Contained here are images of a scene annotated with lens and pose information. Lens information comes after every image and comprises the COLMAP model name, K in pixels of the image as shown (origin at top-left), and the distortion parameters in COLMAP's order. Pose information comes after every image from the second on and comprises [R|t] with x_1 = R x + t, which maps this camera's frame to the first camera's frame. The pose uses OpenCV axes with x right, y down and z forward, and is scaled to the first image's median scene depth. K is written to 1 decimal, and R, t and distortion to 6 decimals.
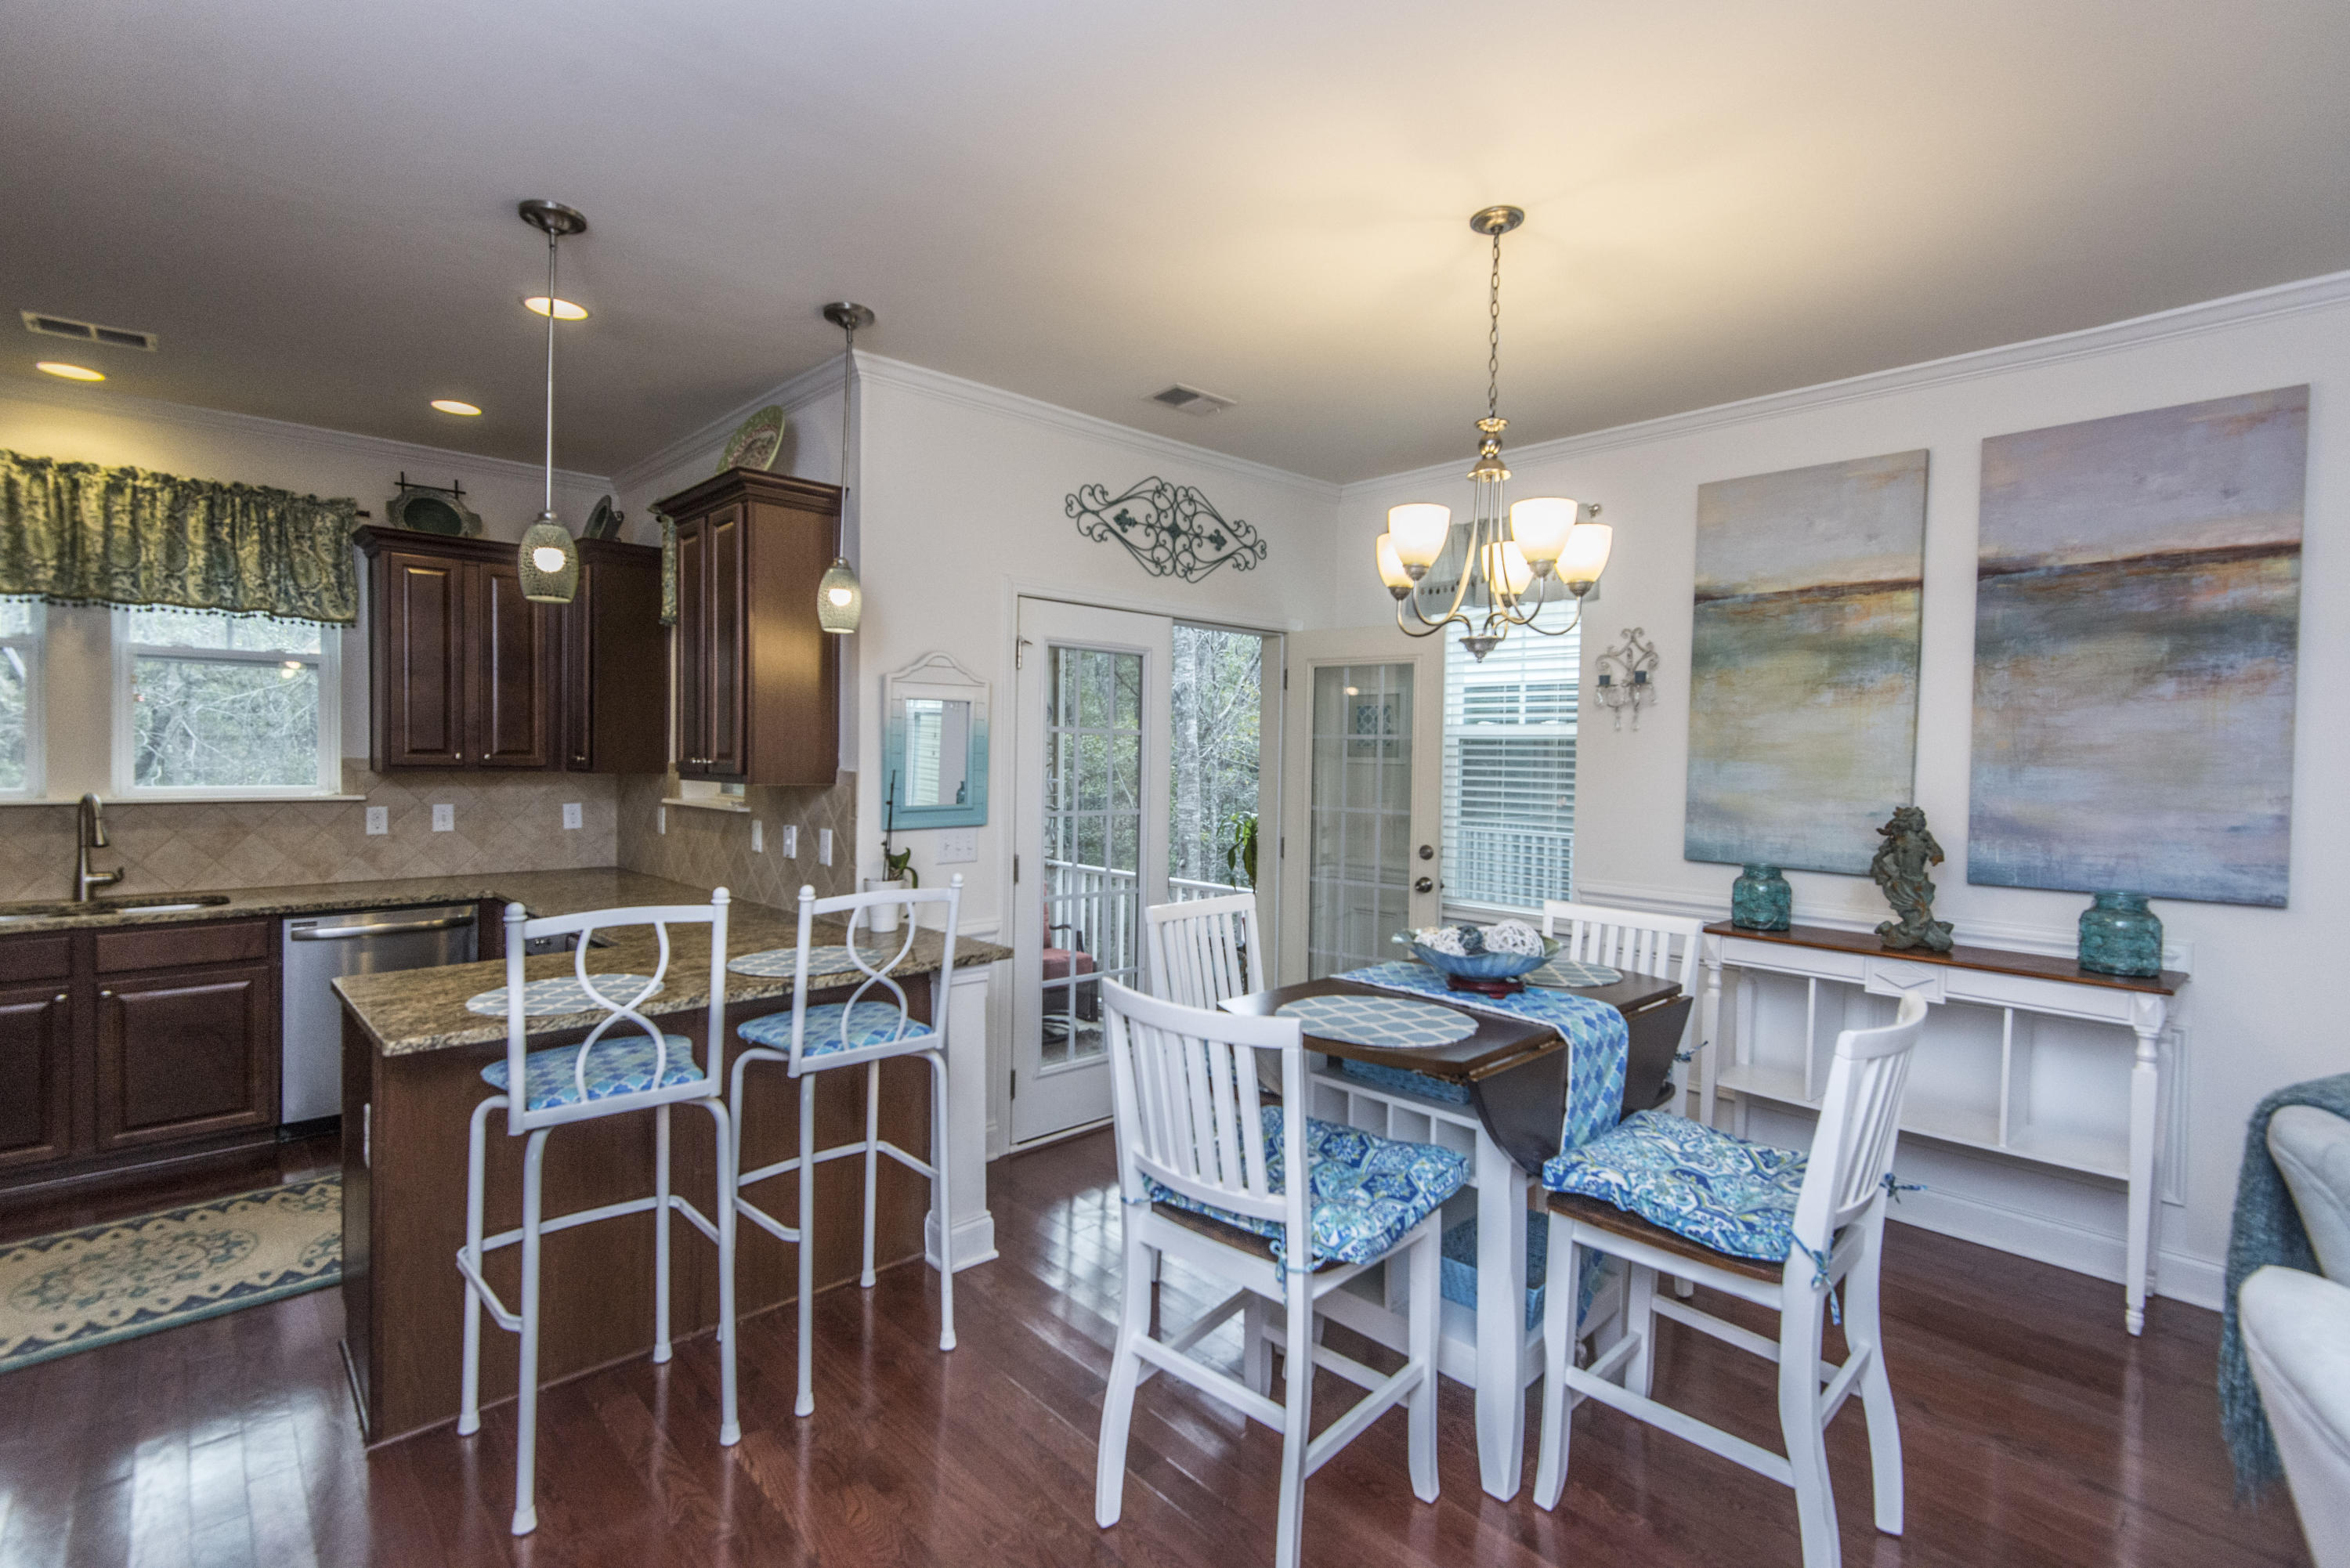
lens RADIAL K [[1066.3, 0, 1179.1], [0, 1066.3, 775.0], [0, 0, 1]] dist [0.029227, -0.013838]
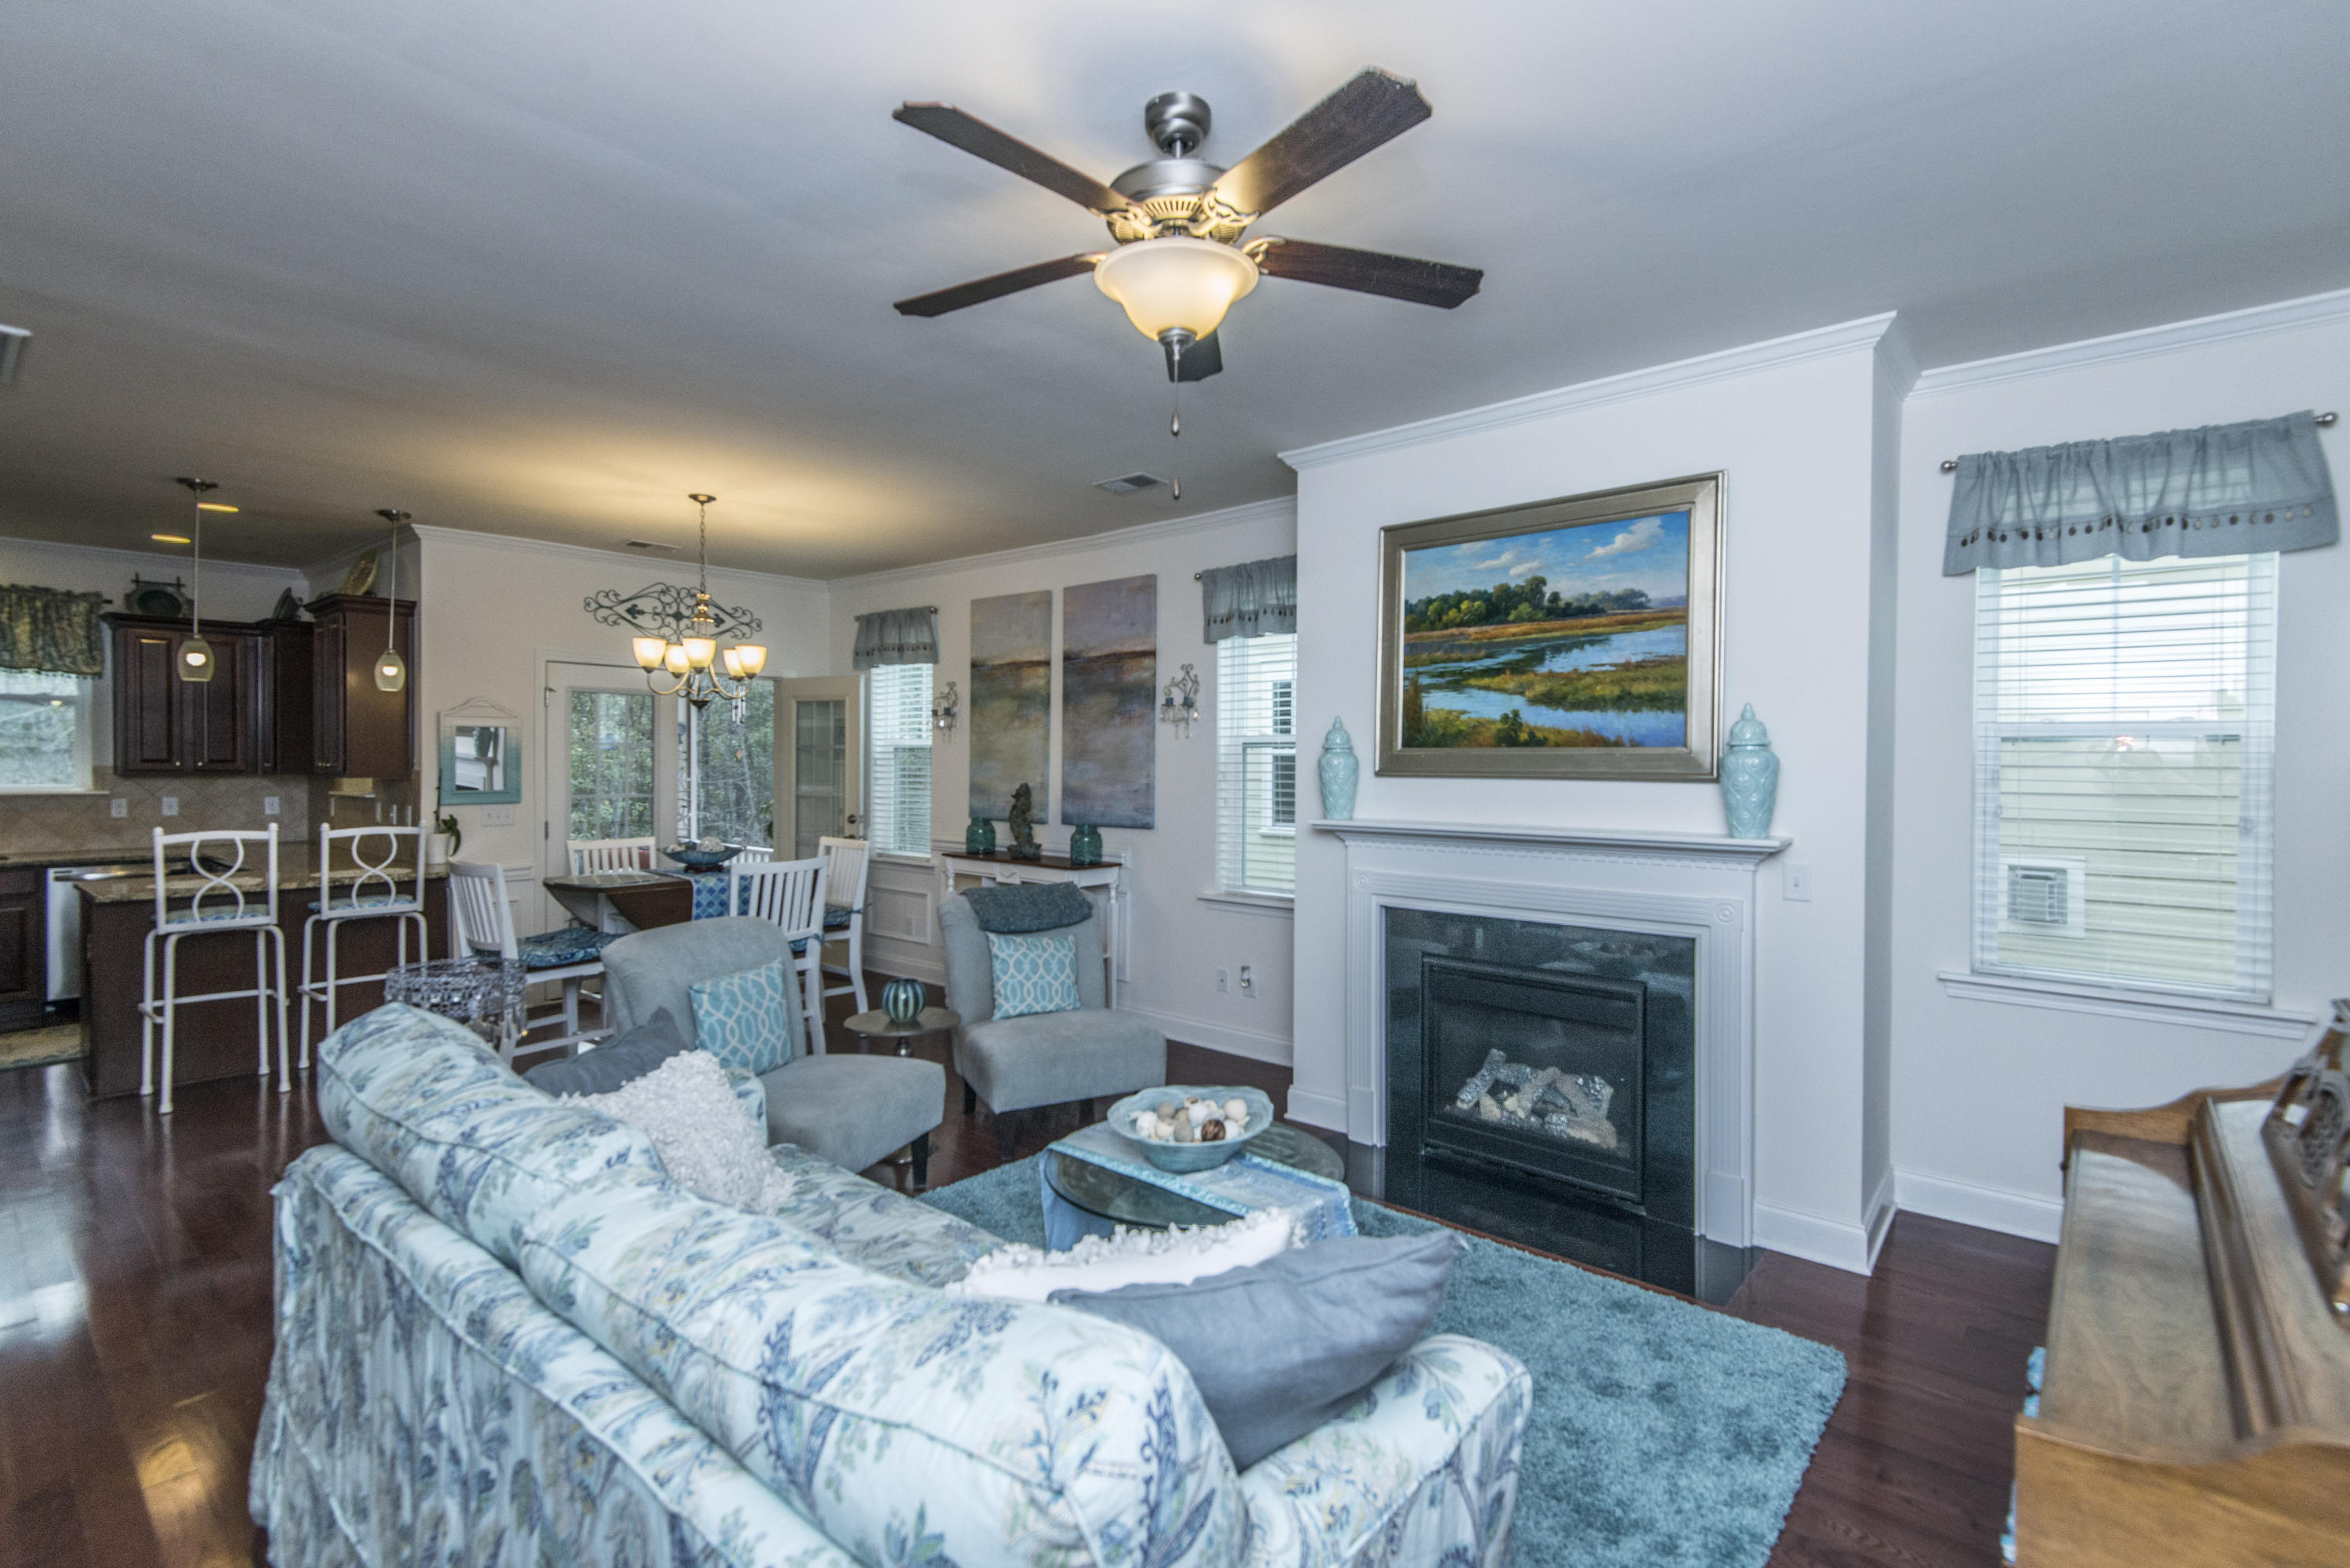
lens RADIAL K [[1066.3, 0, 1176.0], [0, 1066.3, 773.3], [0, 0, 1]] dist [0.029227, -0.013838]
pose [[0.994091, -0.009666, 0.108119, 0.598525], [0.010424, 0.999925, -0.006449, 0.021642], [-0.108048, 0.007538, 0.994117, -0.702954]]
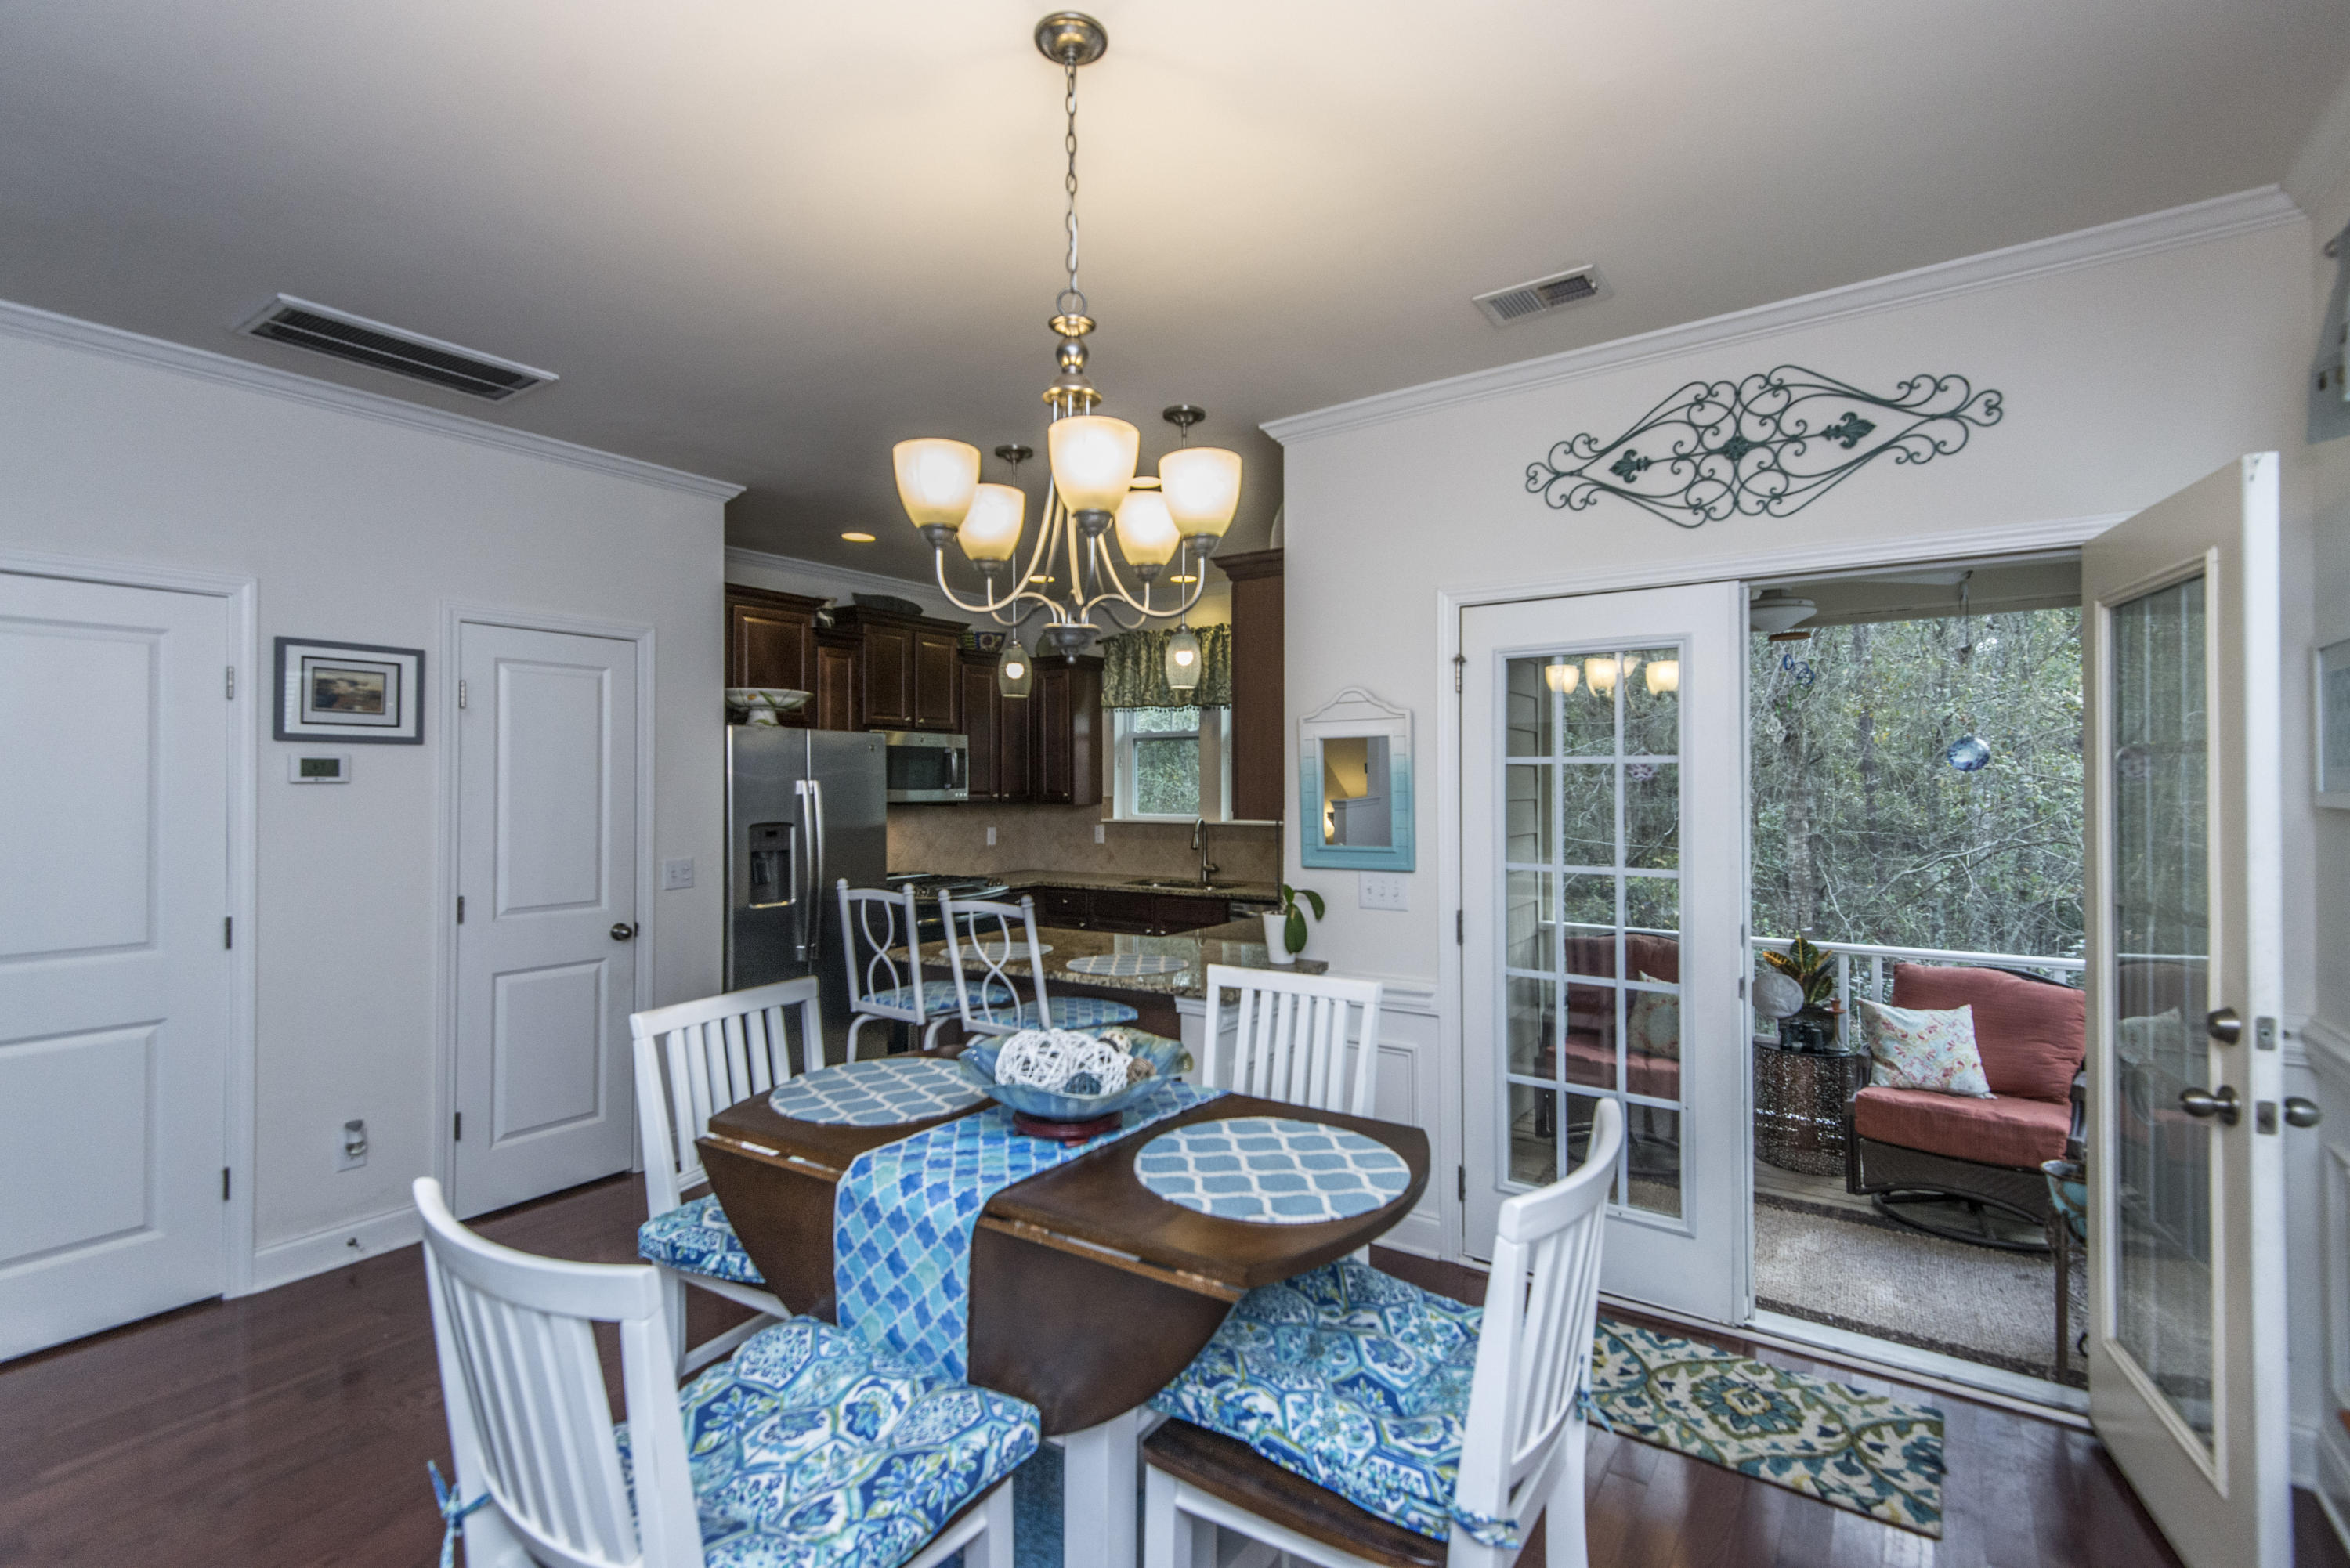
lens RADIAL K [[1066.3, 0, 1166.8], [0, 1066.3, 783.0], [0, 0, 1]] dist [0.029227, -0.013838]
pose [[0.206872, -0.014516, -0.978260, 0.612730], [-0.013191, 0.999758, -0.017625, -0.008568], [0.978279, 0.016550, 0.206631, 0.571714]]
